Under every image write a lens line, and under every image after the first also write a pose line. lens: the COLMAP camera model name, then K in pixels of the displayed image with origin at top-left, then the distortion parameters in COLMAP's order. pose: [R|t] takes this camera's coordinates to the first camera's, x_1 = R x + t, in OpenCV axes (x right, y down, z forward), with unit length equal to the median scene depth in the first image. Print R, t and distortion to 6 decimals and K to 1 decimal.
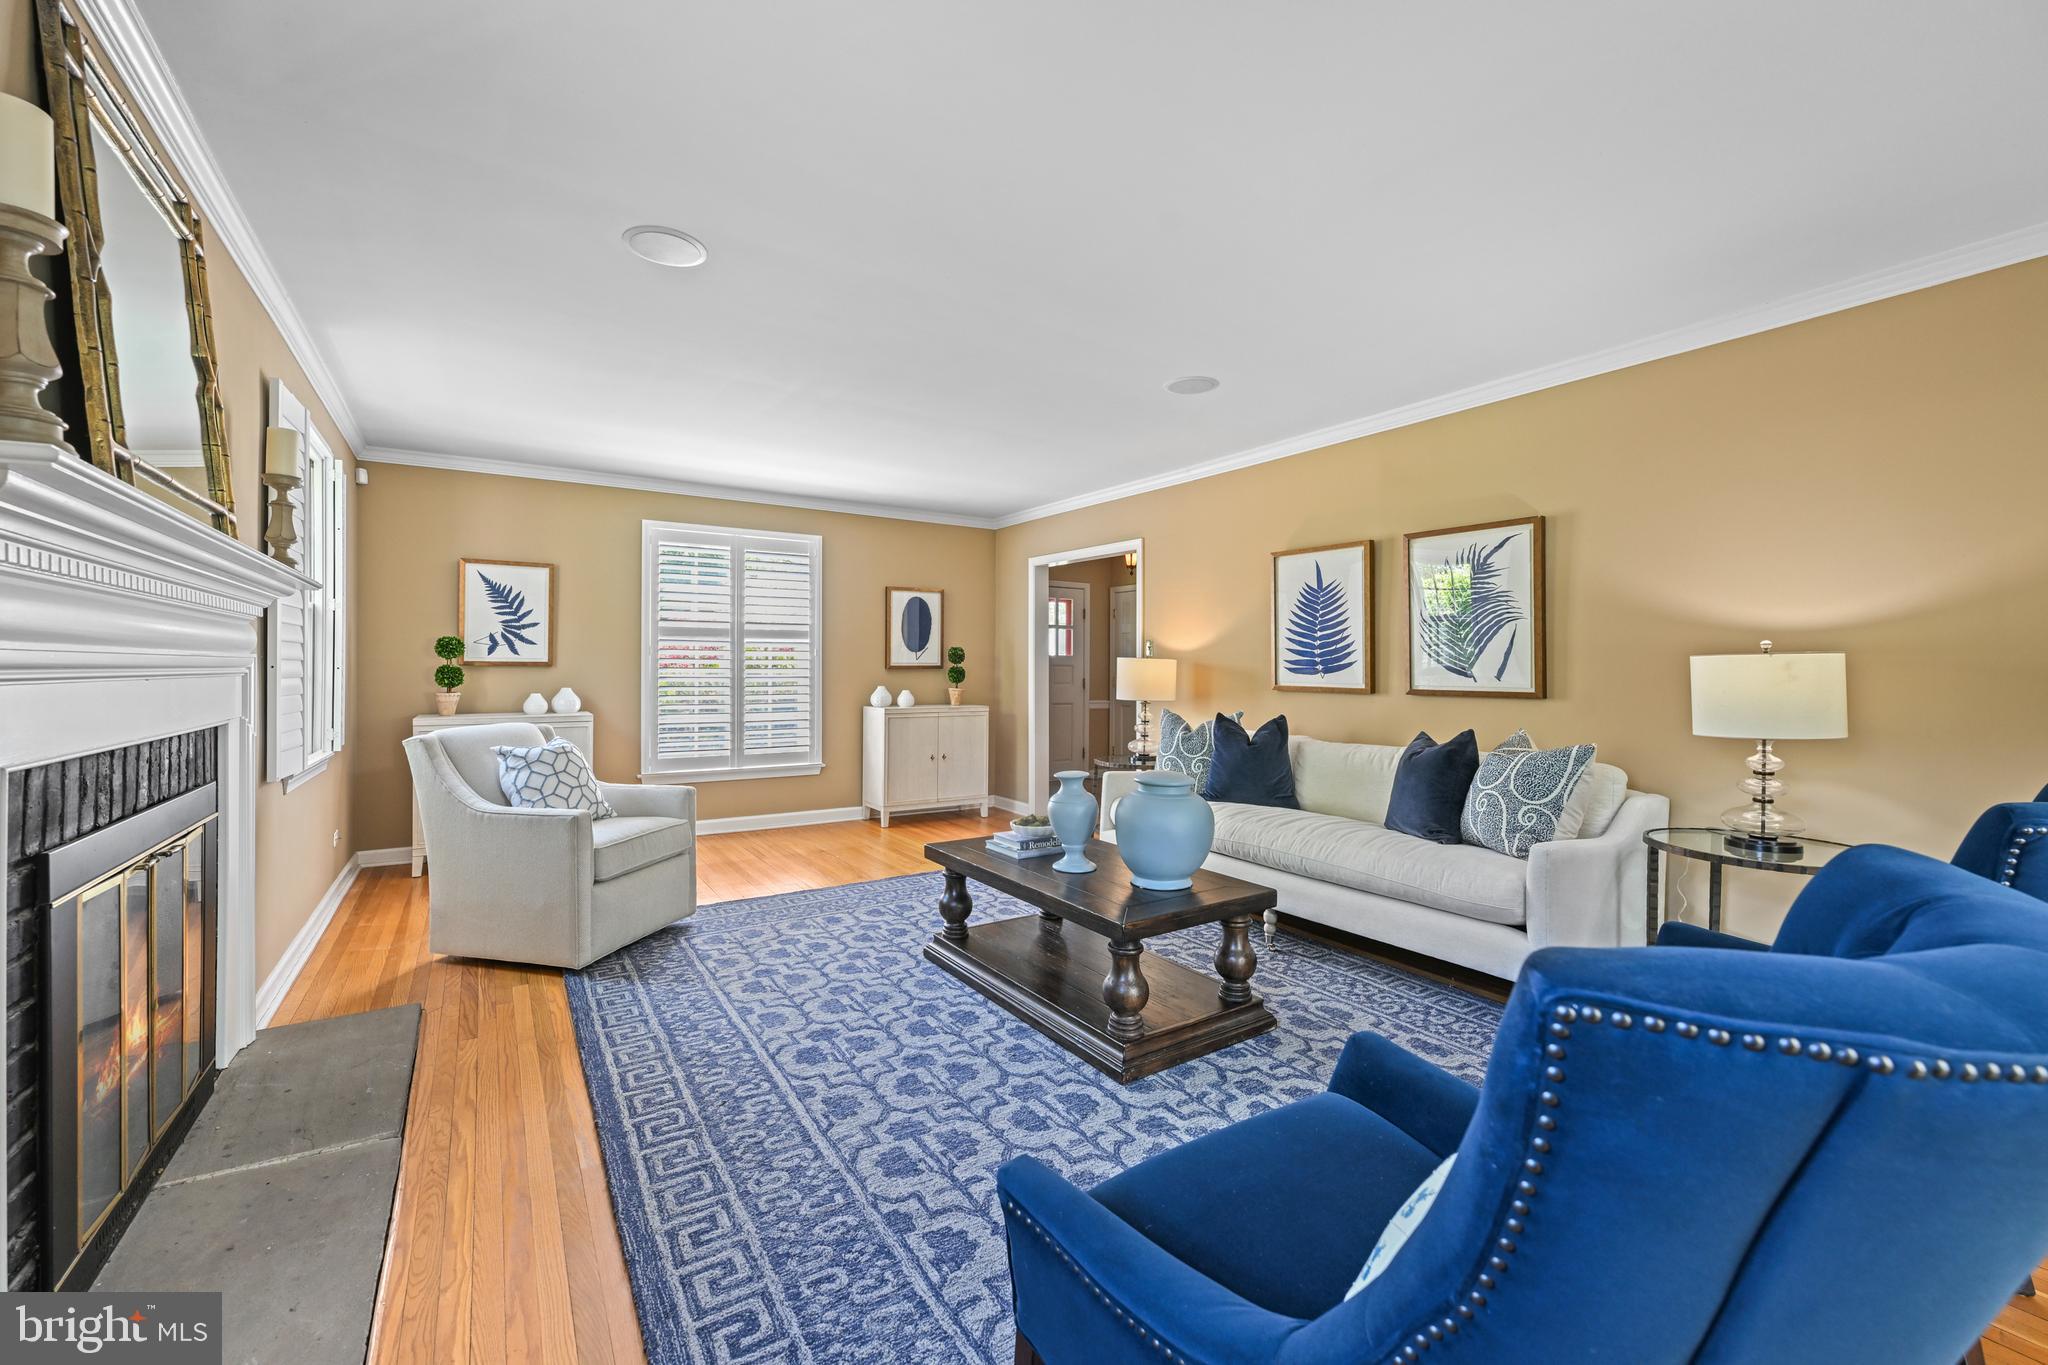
lens RADIAL K [[825.0, 0, 1015.3], [0, 825.0, 664.8], [0, 0, 1]] dist [-0.002420, 0.000339]
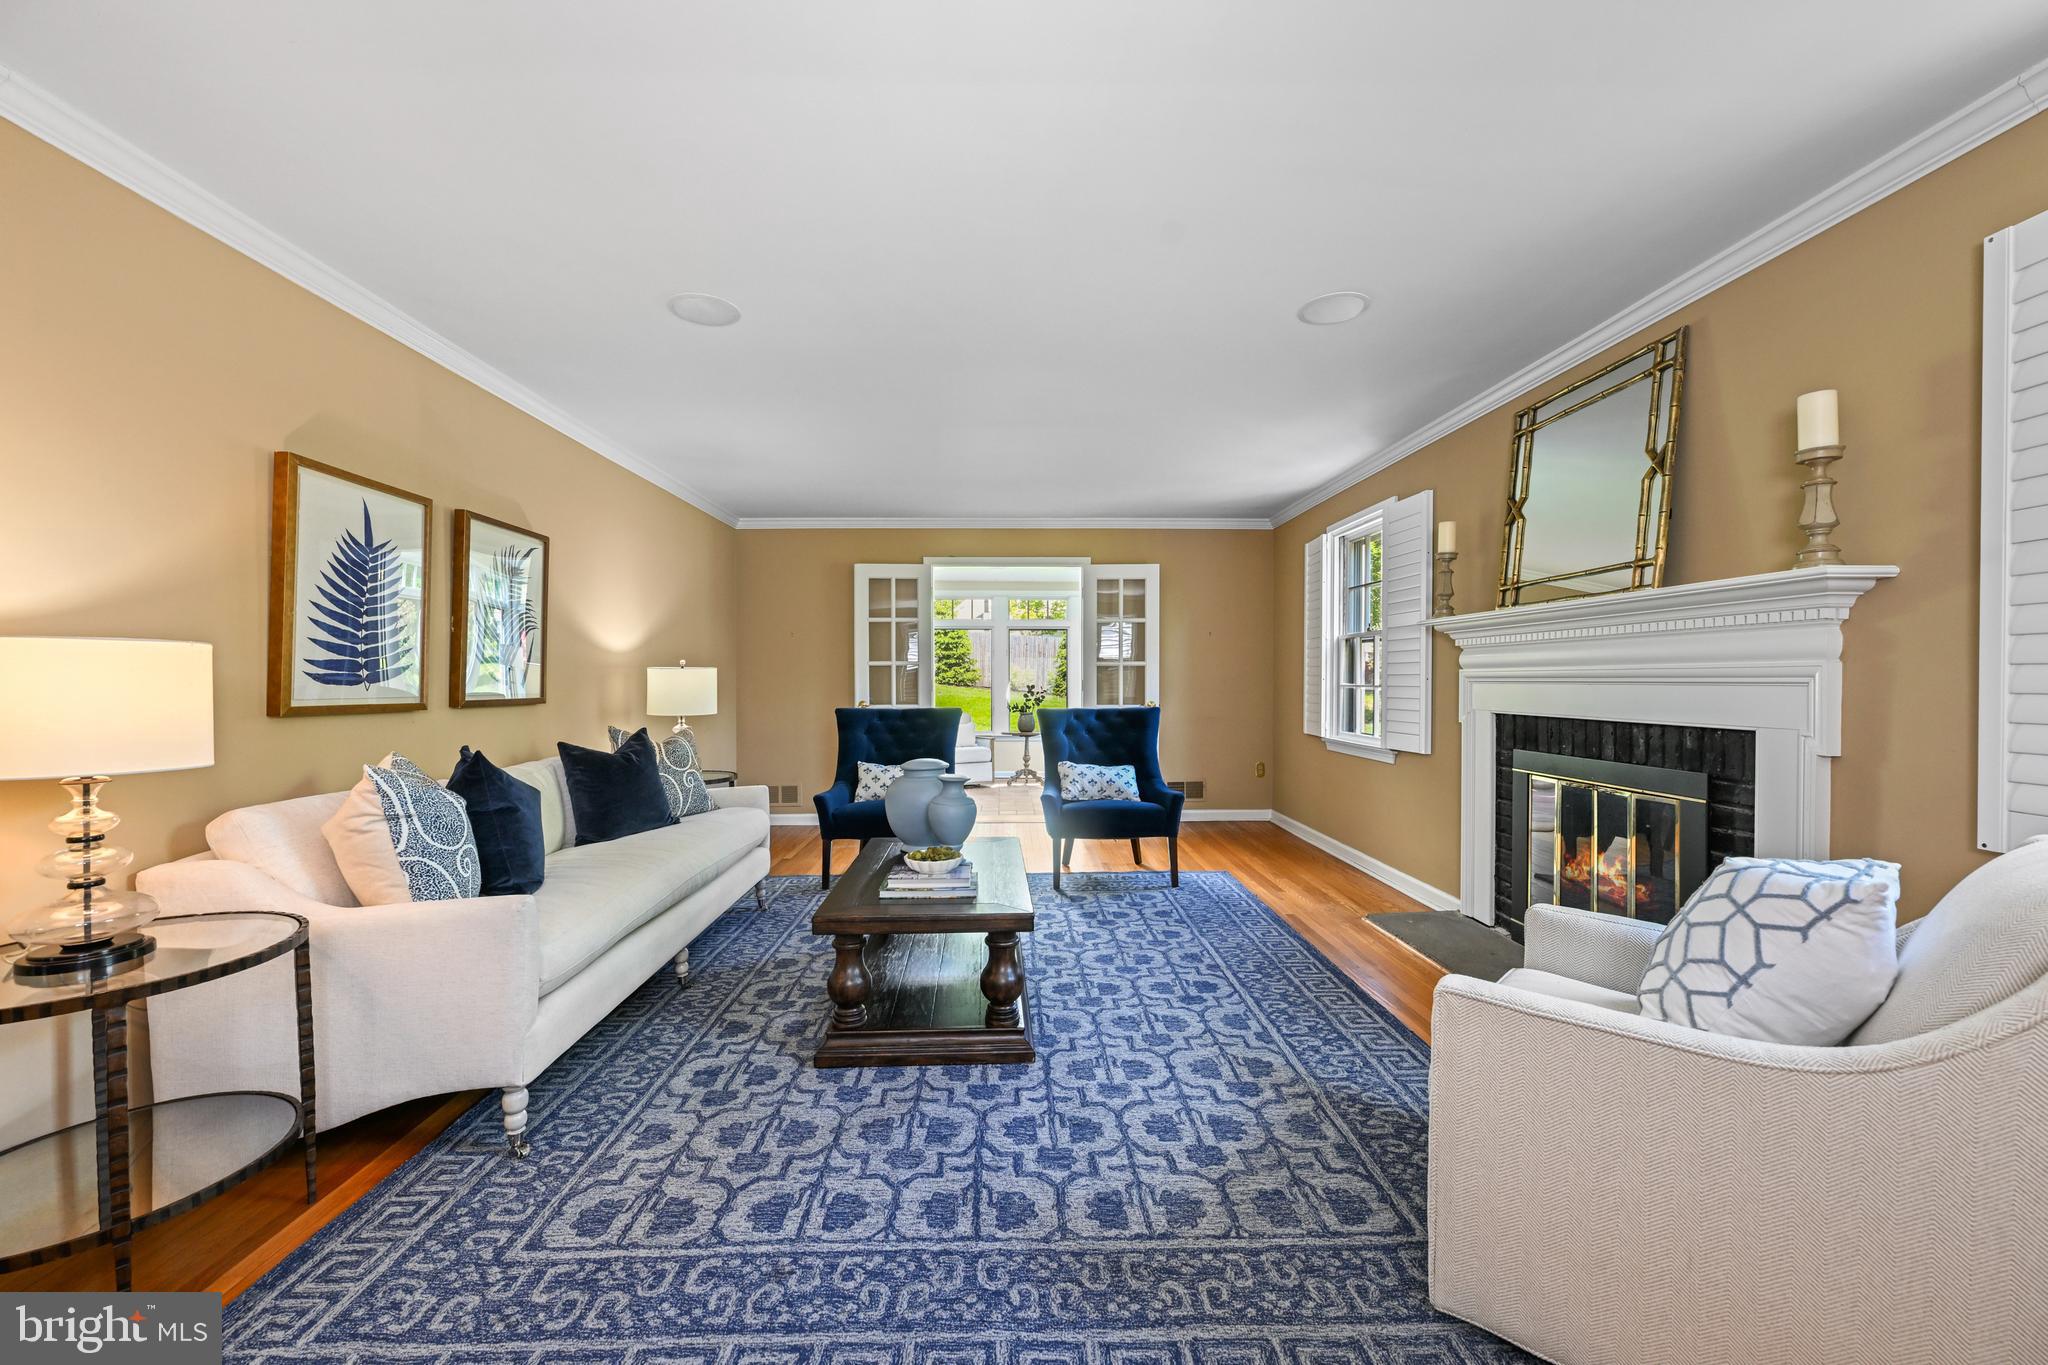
lens RADIAL K [[825.0, 0, 1017.6], [0, 825.0, 689.3], [0, 0, 1]] dist [-0.002420, 0.000339]
pose [[-0.855197, -0.010250, 0.518201, -0.519841], [-0.005274, 0.999925, 0.011073, 0.007948], [-0.518276, 0.006737, -0.855187, 1.776995]]
